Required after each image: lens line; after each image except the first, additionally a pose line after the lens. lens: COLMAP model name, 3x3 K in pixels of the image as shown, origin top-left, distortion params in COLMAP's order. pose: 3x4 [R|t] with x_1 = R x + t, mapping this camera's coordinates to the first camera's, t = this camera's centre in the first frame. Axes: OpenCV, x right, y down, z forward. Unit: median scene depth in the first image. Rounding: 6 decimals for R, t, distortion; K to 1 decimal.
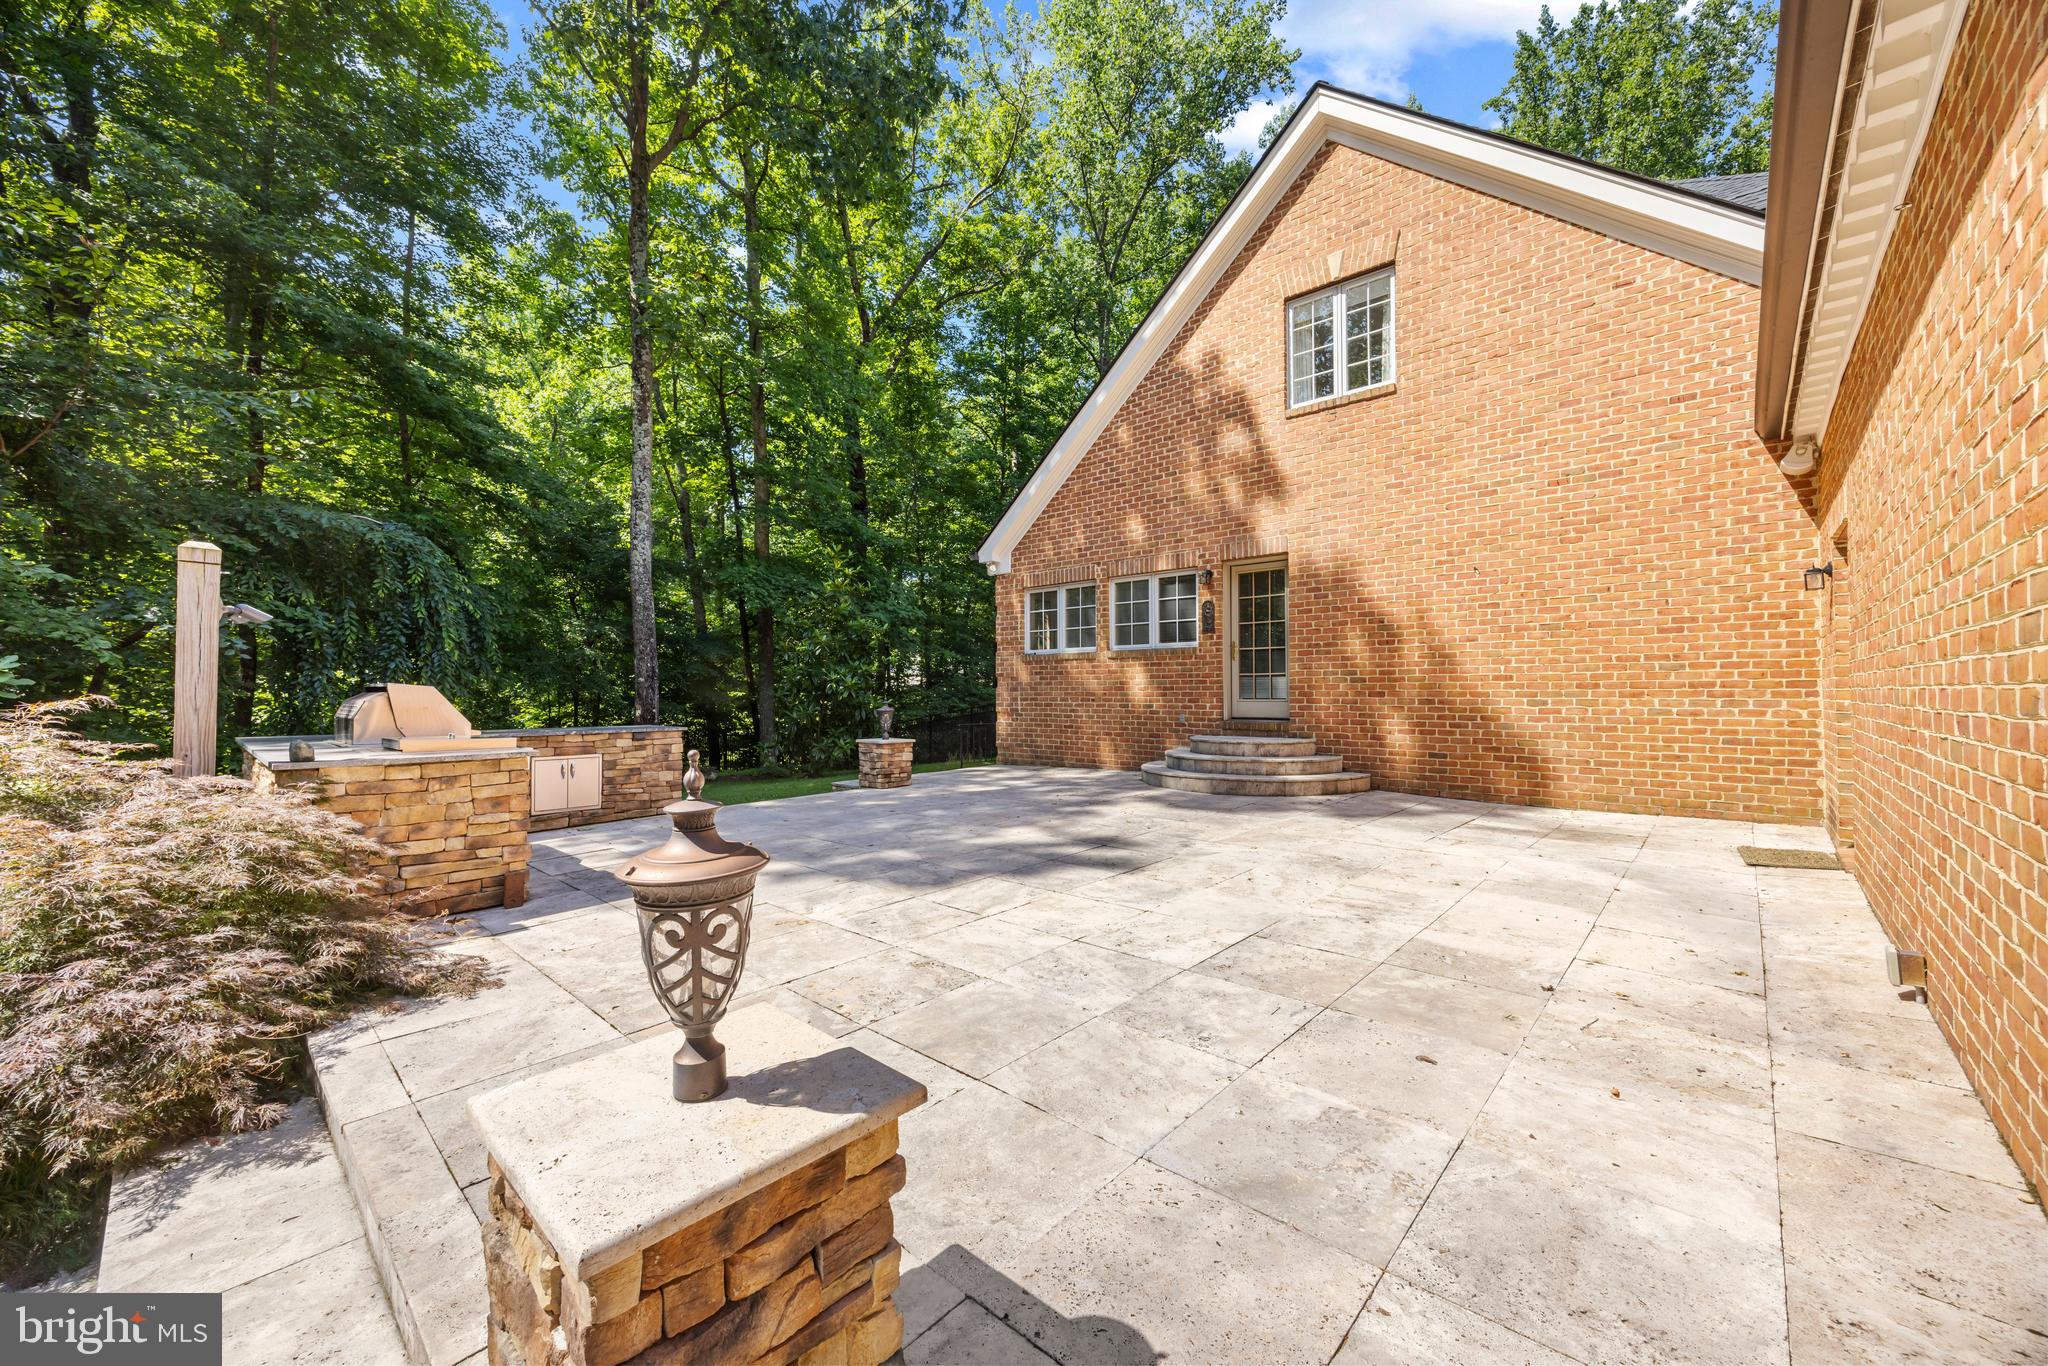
lens RADIAL K [[782.4, 0, 1026.5], [0, 782.4, 679.1], [0, 0, 1]] dist [-0.001570, 0.000156]
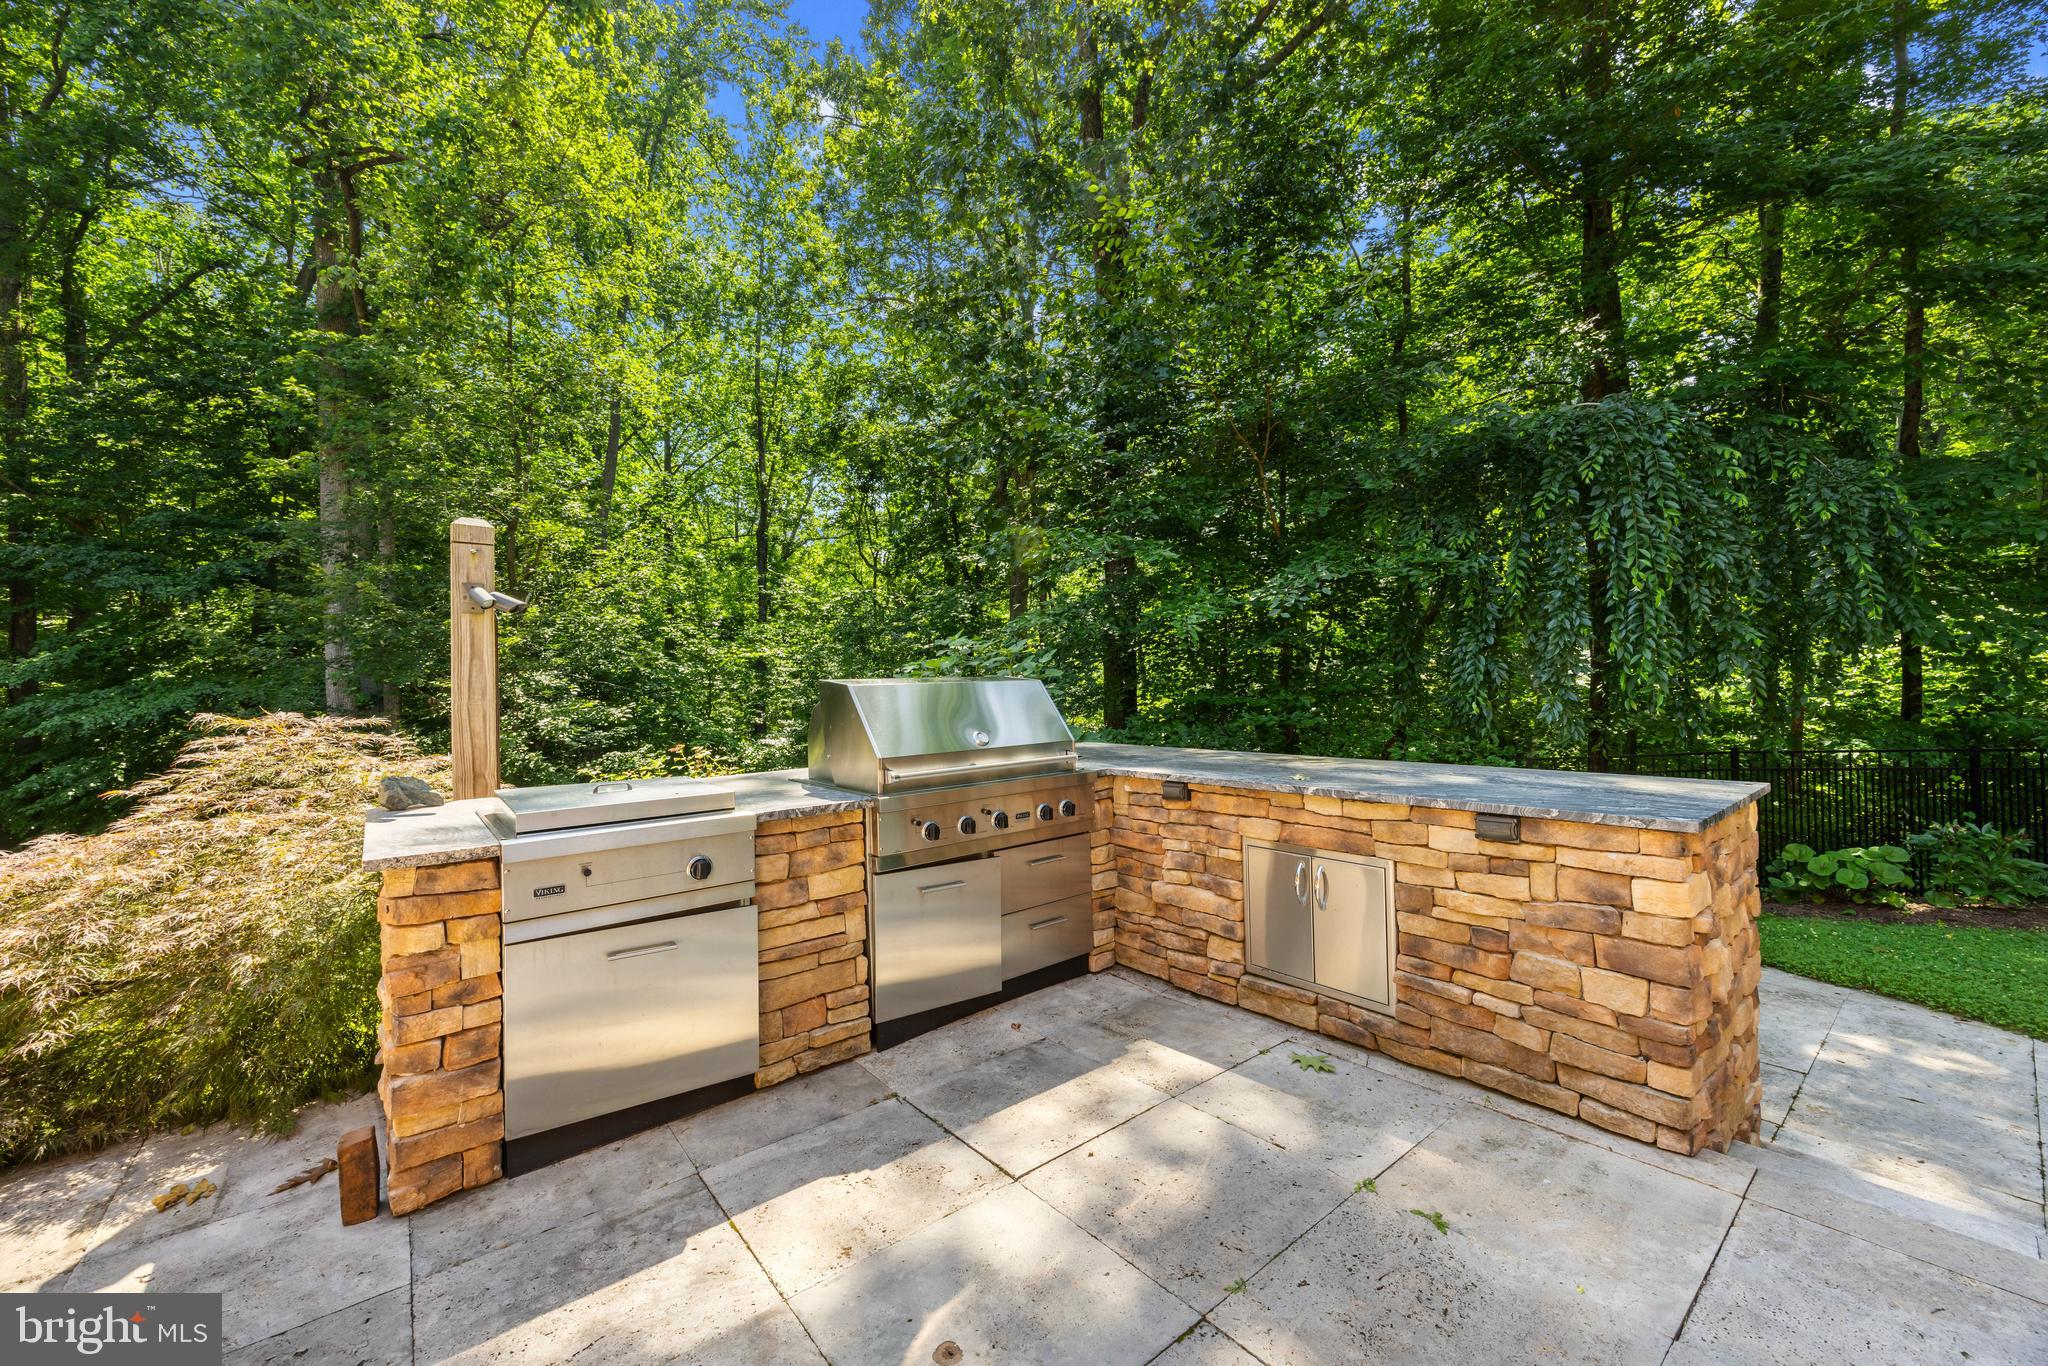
lens RADIAL K [[782.4, 0, 1038.8], [0, 782.4, 685.3], [0, 0, 1]] dist [-0.001570, 0.000156]
pose [[-0.144679, 0.009442, -0.989434, -0.137589], [0.046128, 0.998932, 0.002788, 0.007694], [0.988403, -0.045238, -0.144960, 0.690325]]
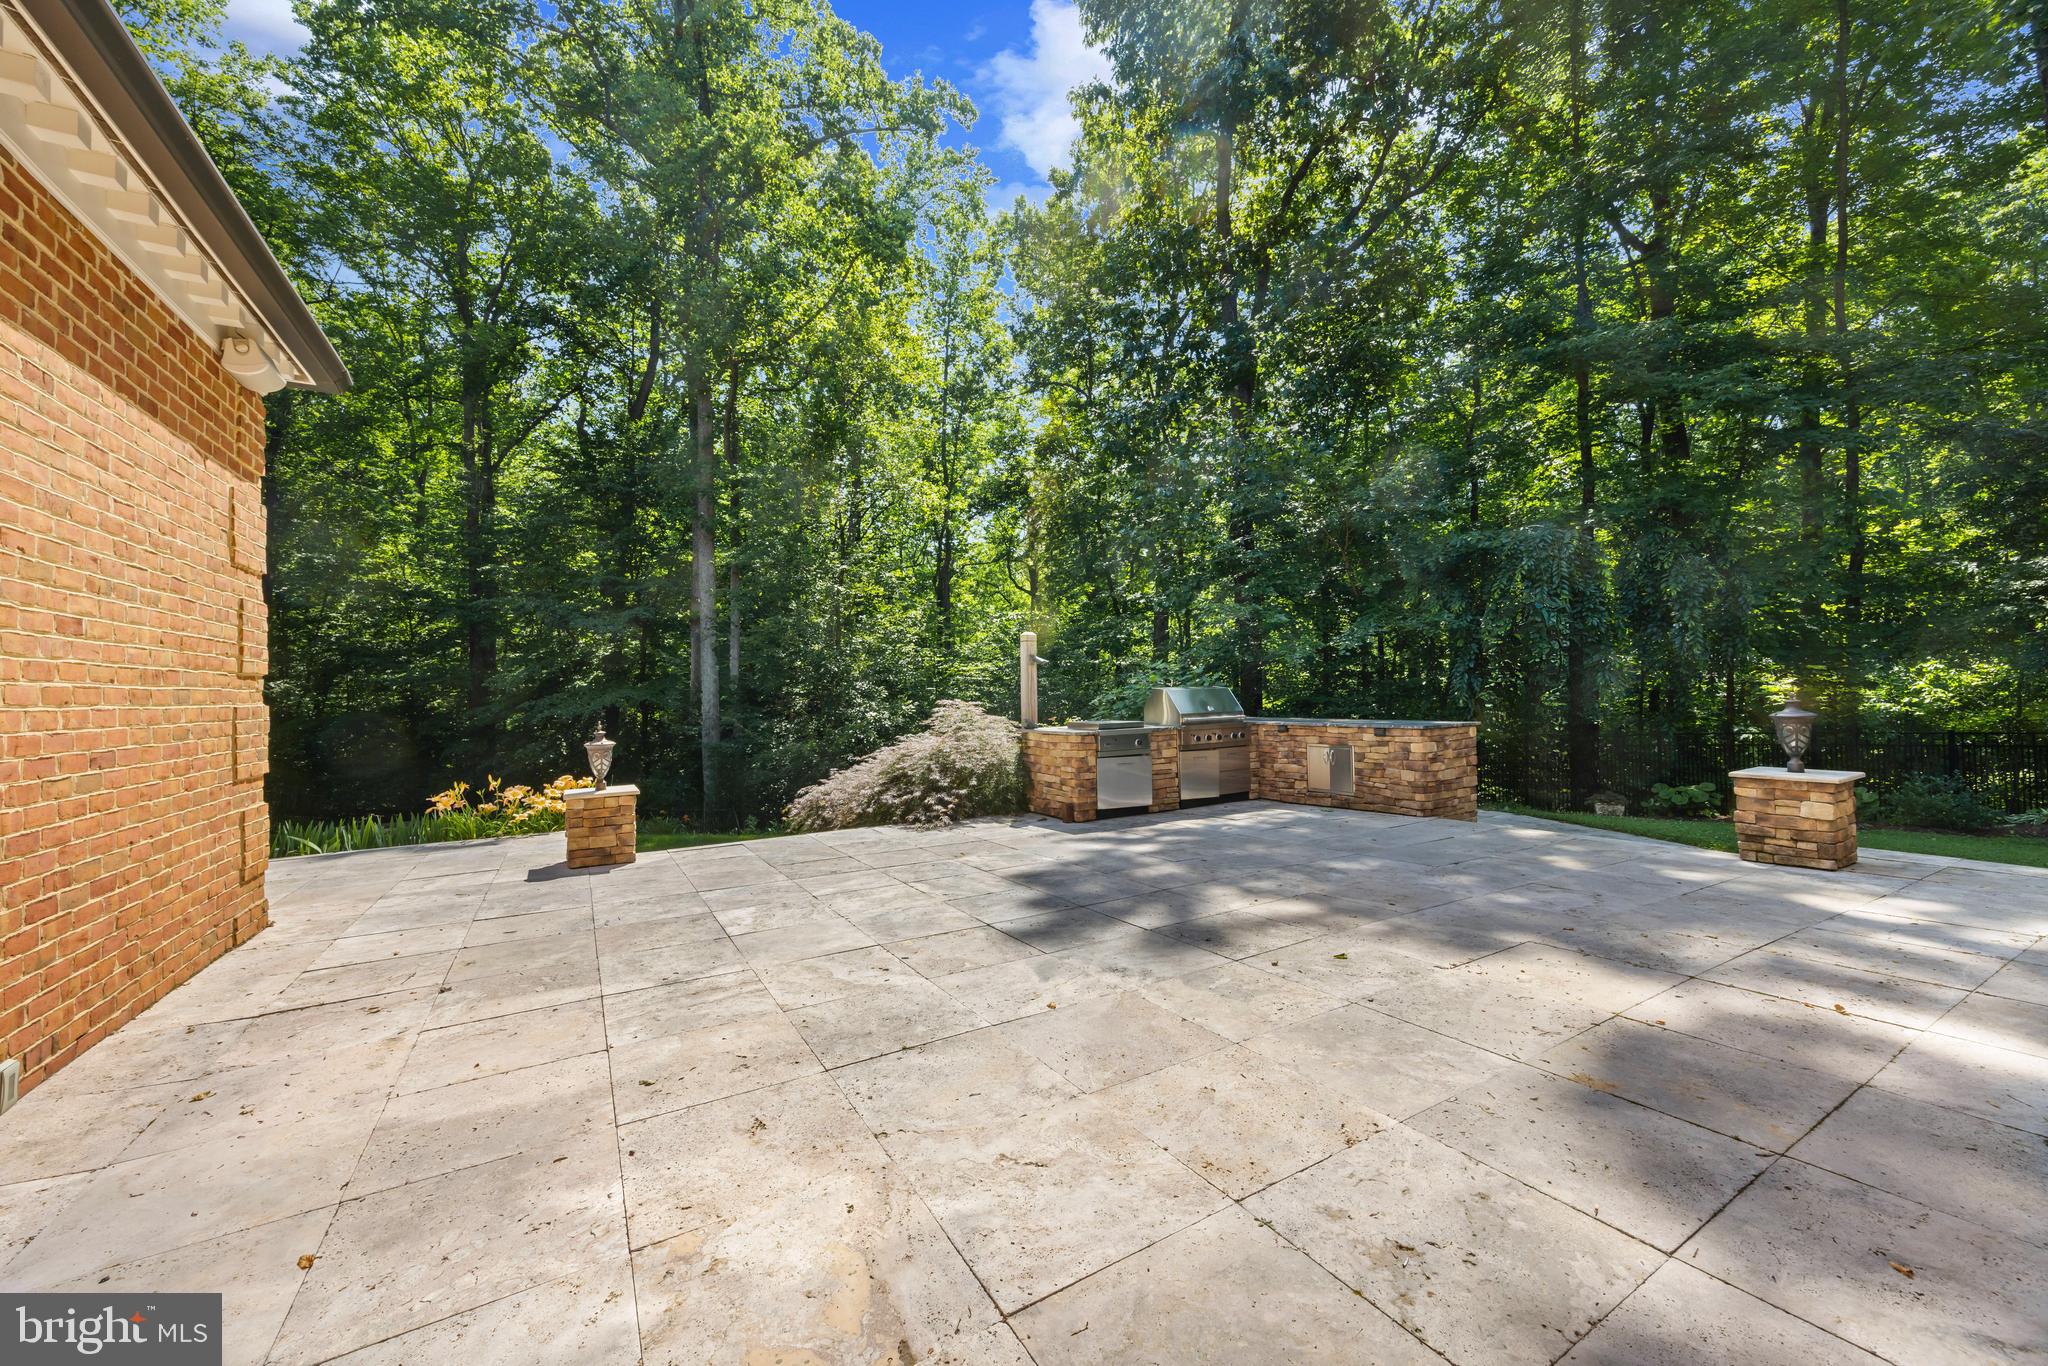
lens RADIAL K [[782.4, 0, 1035.6], [0, 782.4, 688.2], [0, 0, 1]] dist [-0.001570, 0.000156]
pose [[-0.287331, 0.006505, -0.957809, 0.476802], [0.043848, 0.999018, -0.006369, 0.002576], [0.956827, -0.043828, -0.287334, 0.686240]]
